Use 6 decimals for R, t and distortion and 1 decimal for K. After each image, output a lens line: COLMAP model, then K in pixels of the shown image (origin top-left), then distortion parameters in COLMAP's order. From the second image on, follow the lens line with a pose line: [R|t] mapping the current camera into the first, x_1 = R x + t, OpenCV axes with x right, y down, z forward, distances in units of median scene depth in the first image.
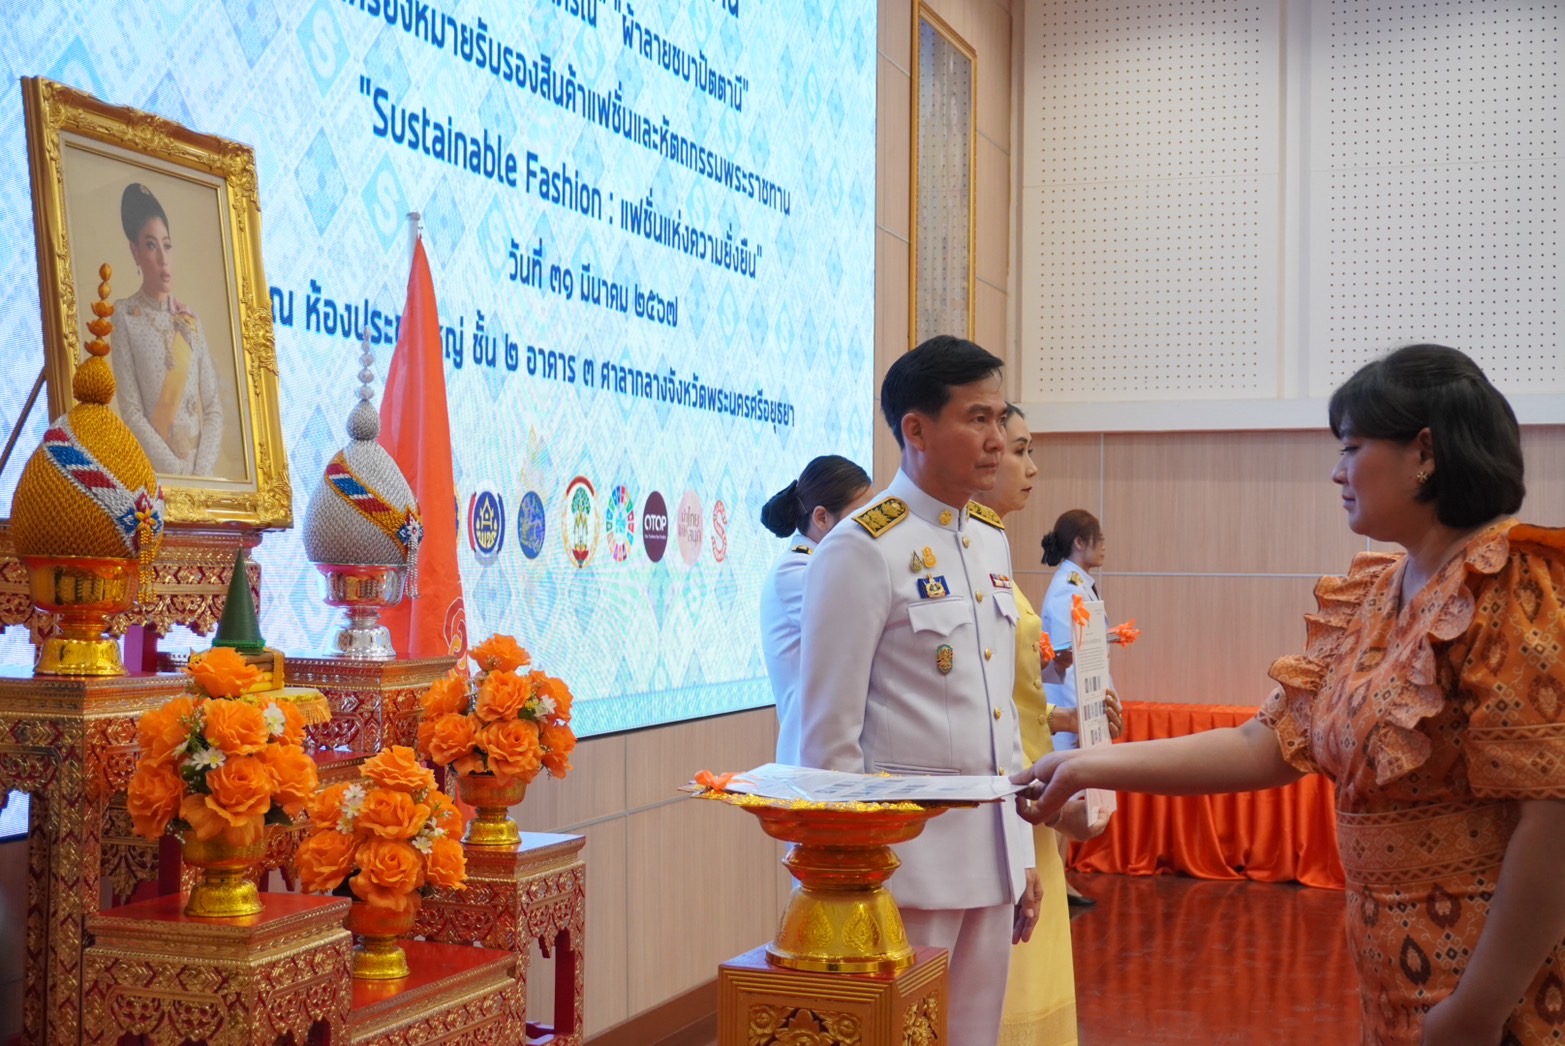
lens RADIAL K [[2100.0, 0, 782.5], [0, 2100.0, 523.0], [0, 0, 1]] dist [0.007509, 0.007301]
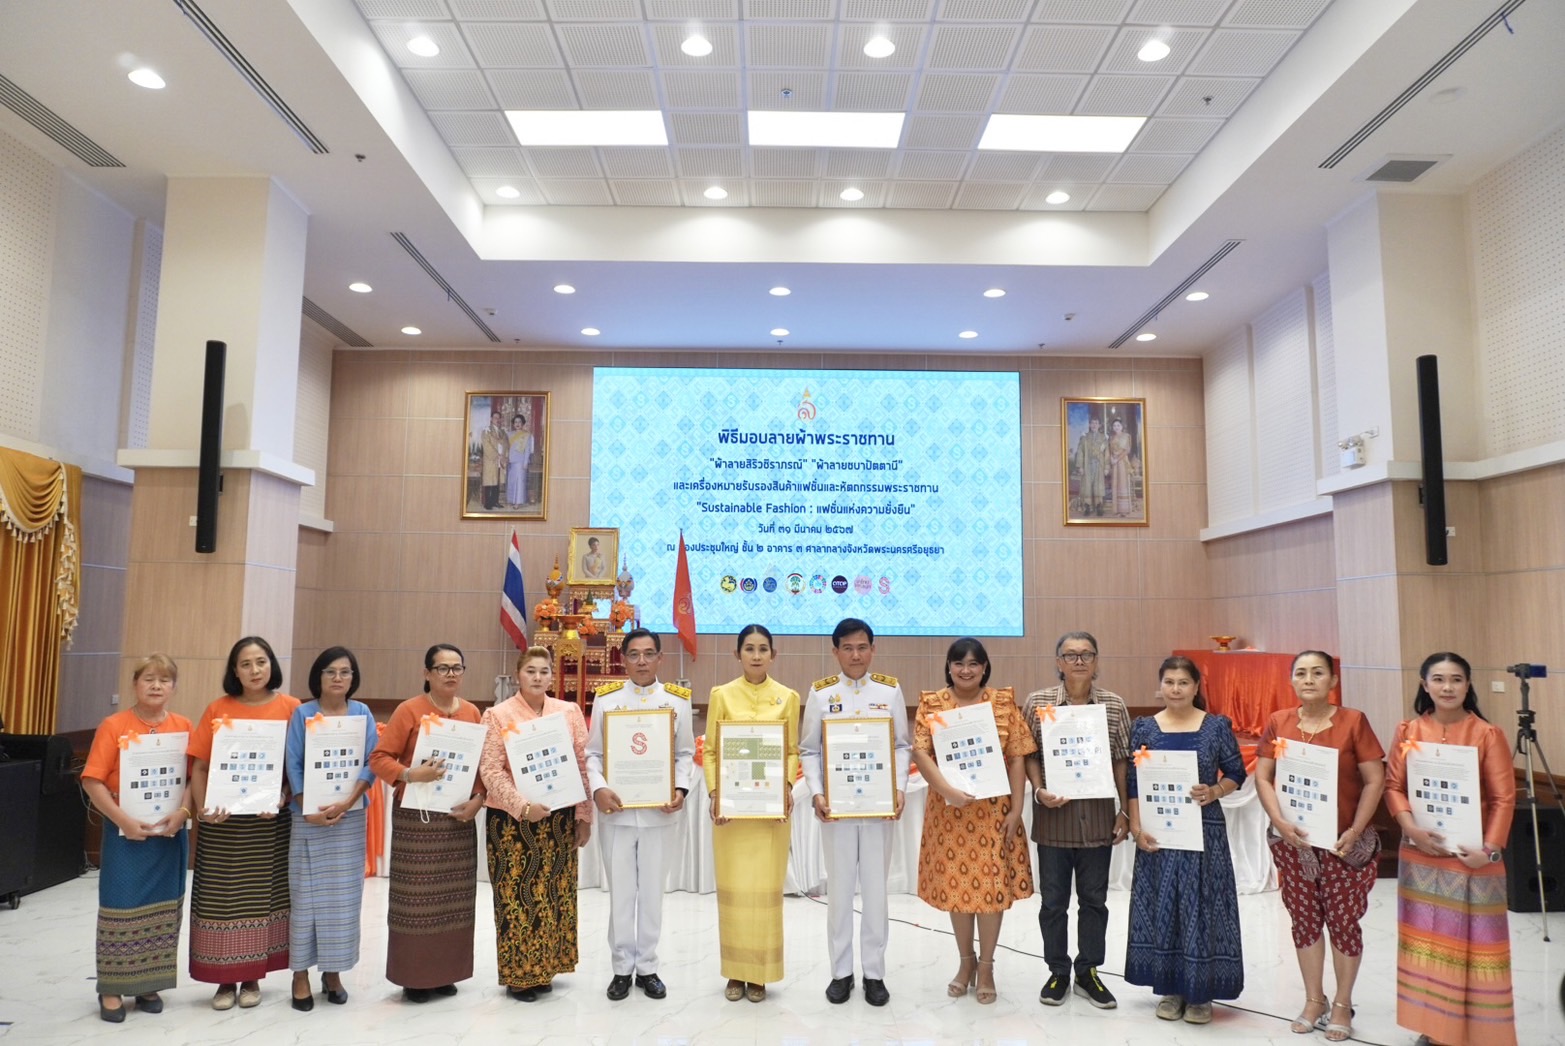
lens RADIAL K [[1148.3, 0, 782.5], [0, 1148.3, 523.0], [0, 0, 1]] dist [-0.008841, -0.000137]
pose [[0.342518, -0.104701, -0.933659, 3.337670], [0.012668, 0.994195, -0.106842, 0.200622], [0.939426, 0.024767, 0.341856, 0.260076]]
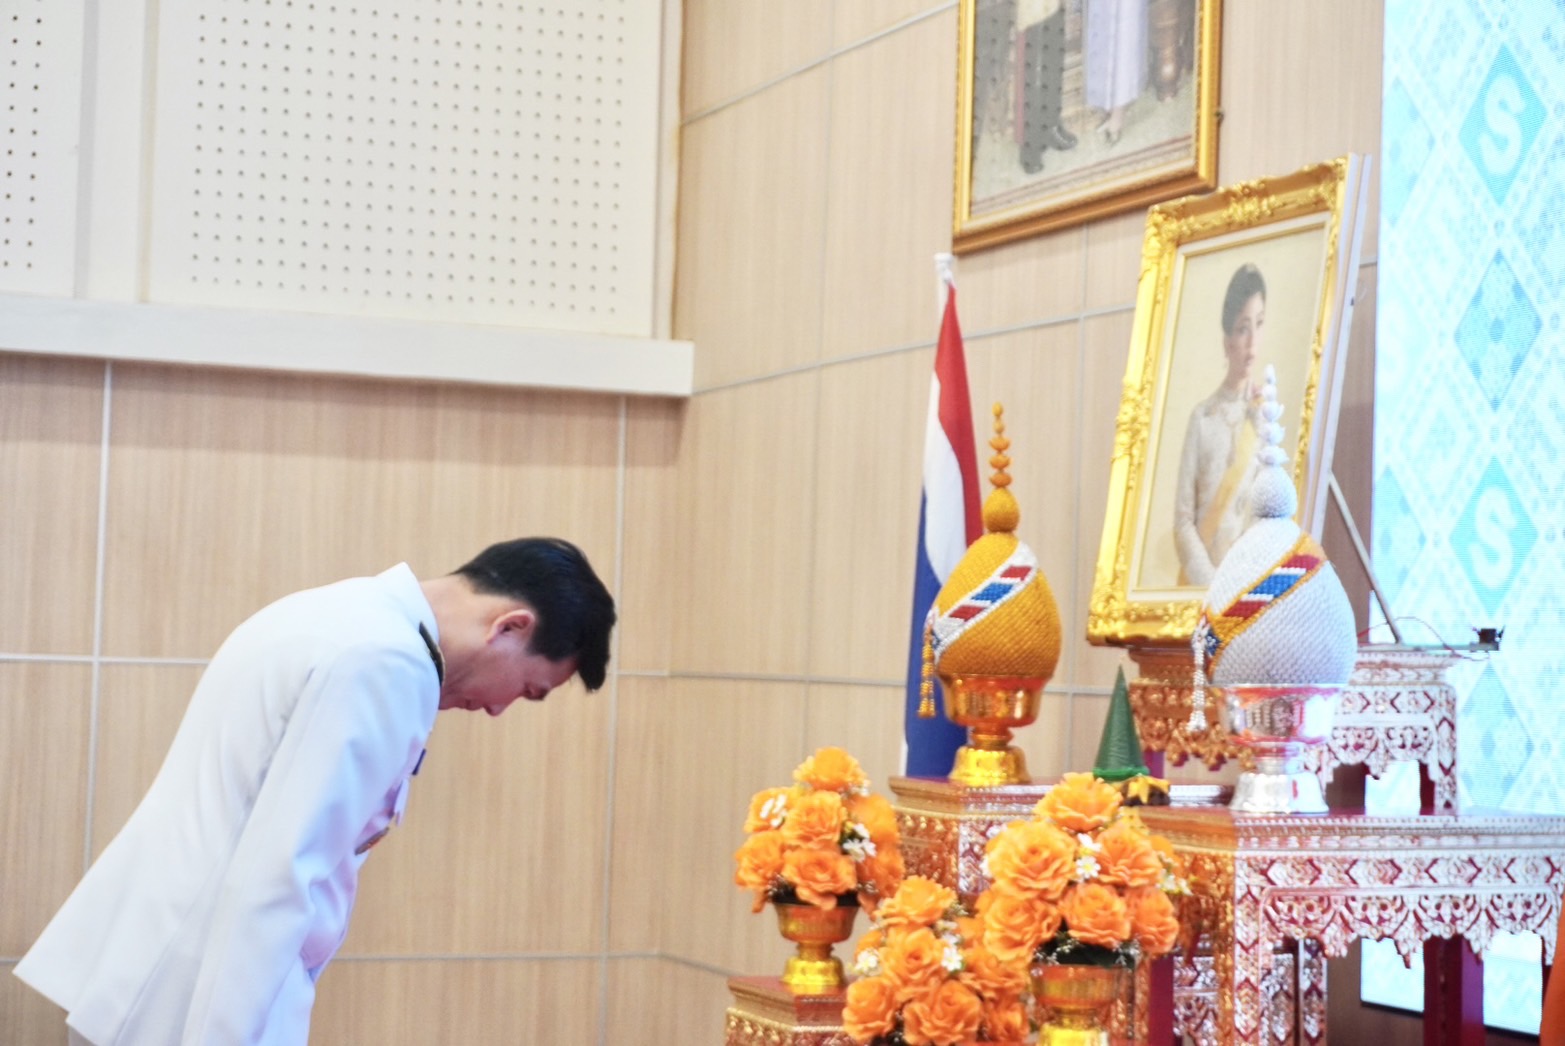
lens RADIAL K [[2925.8, 0, 782.5], [0, 2925.8, 523.0], [0, 0, 1]] dist [0.008031, -0.007103]
pose [[-0.730118, -0.060051, -0.680677, 0.640612], [-0.018422, 0.997499, -0.068241, 0.035299], [0.683072, -0.037284, -0.729399, 1.671013]]
